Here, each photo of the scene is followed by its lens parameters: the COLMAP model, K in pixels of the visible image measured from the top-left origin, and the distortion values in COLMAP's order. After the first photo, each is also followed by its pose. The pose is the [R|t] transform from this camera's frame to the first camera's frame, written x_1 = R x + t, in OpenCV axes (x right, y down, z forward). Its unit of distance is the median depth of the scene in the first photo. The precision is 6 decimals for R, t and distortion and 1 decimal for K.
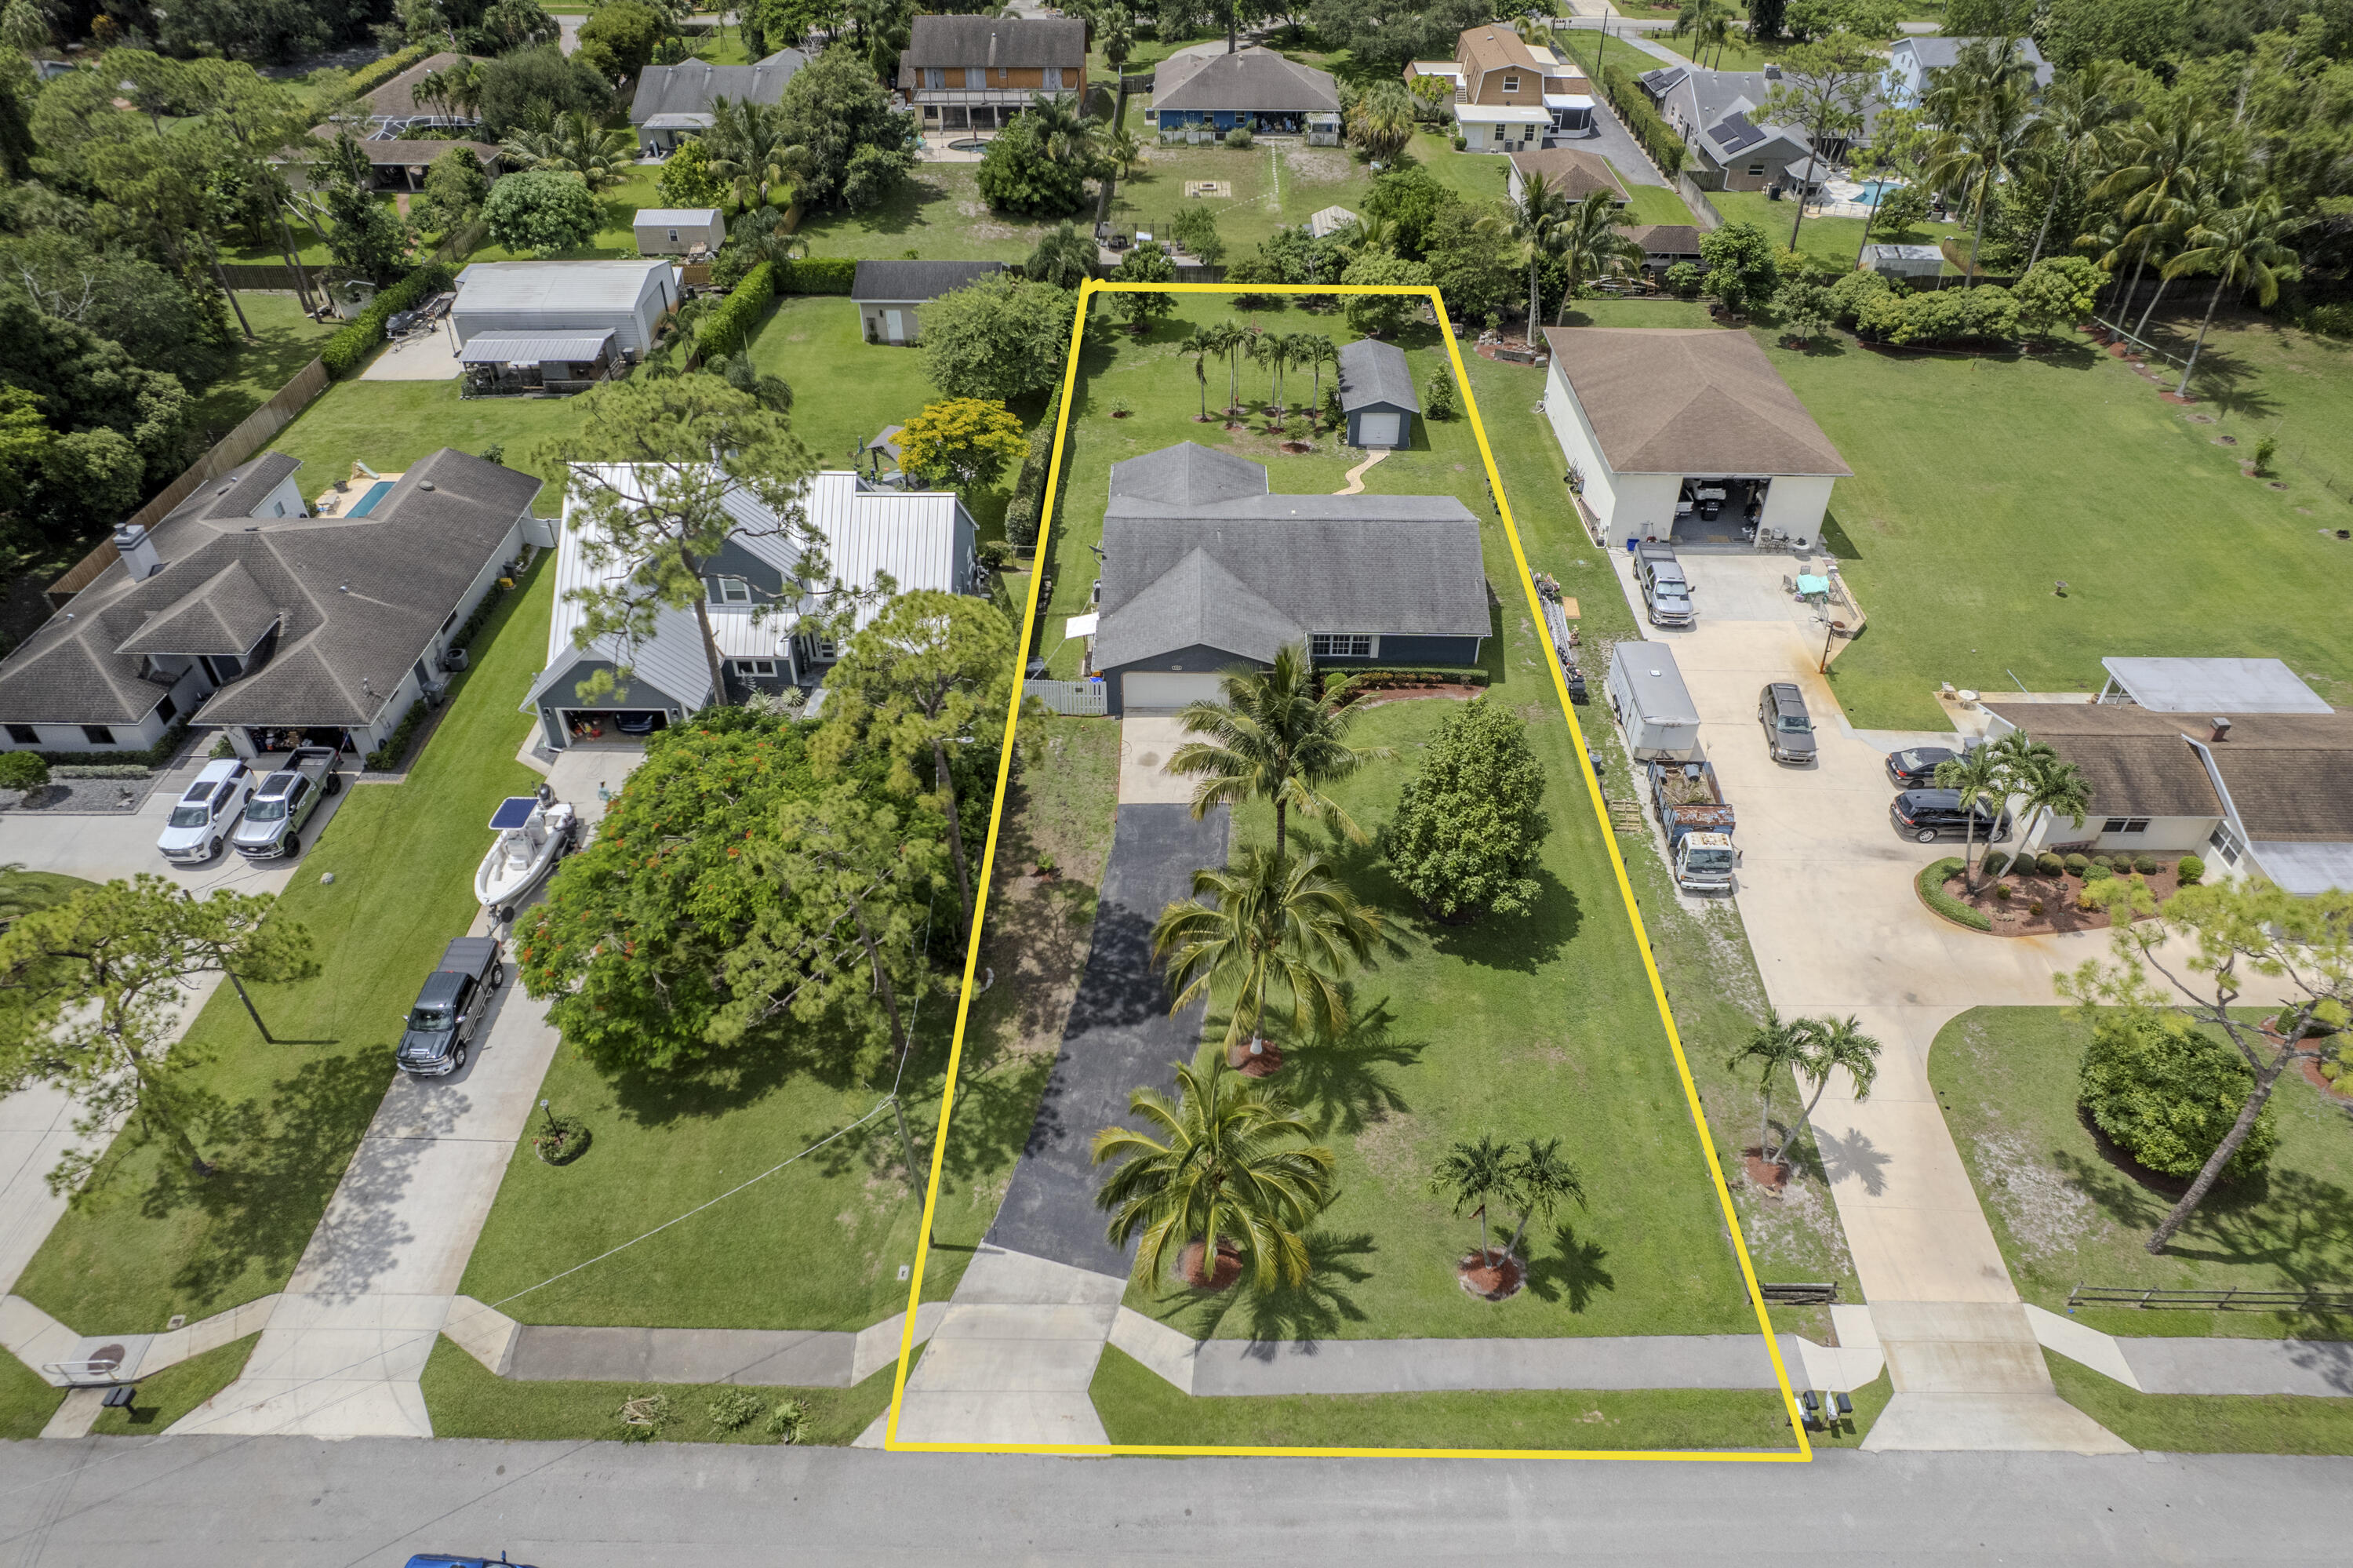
lens RADIAL K [[1480.8, 0, 1176.5], [0, 1480.8, 784.0], [0, 0, 1]] dist [-0.083047, 0.068785]
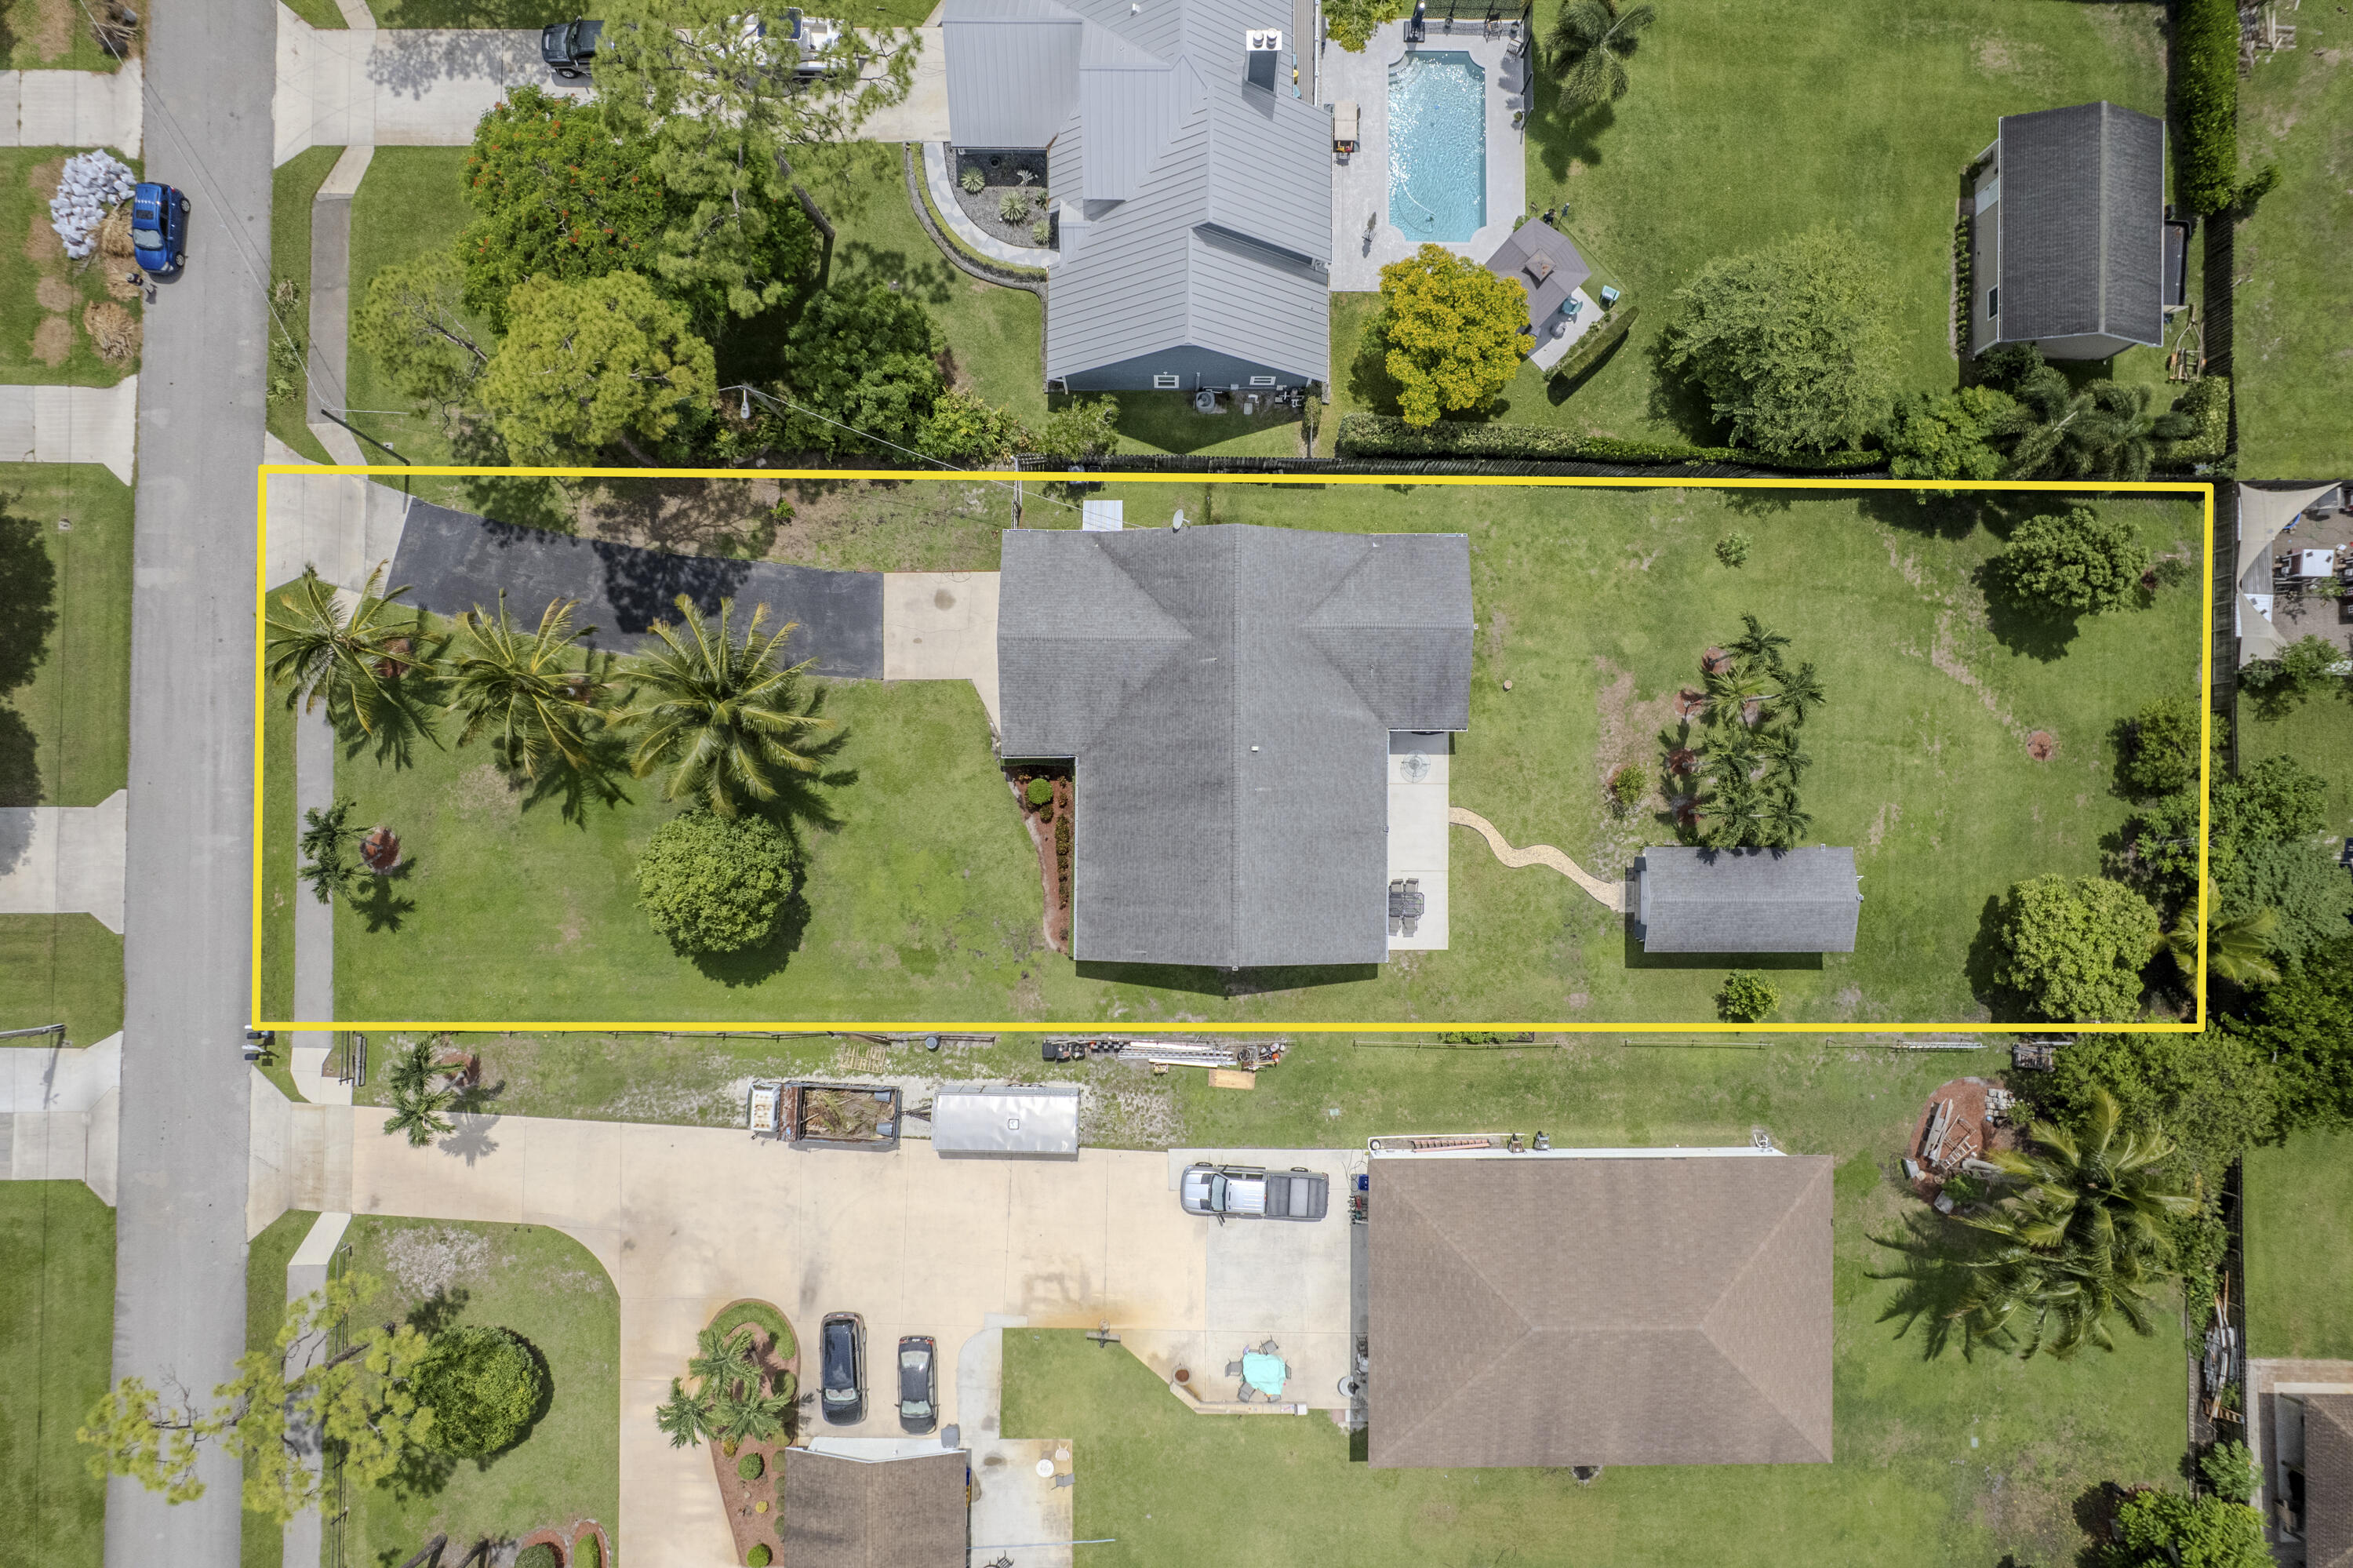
lens RADIAL K [[1480.8, 0, 1176.5], [0, 1480.8, 784.0], [0, 0, 1]] dist [-0.083047, 0.068785]
pose [[0.004394, 0.999678, -0.025012, 0.184847], [-0.645360, 0.021941, 0.763563, -1.233794], [0.763866, 0.012787, 0.645248, 0.656943]]
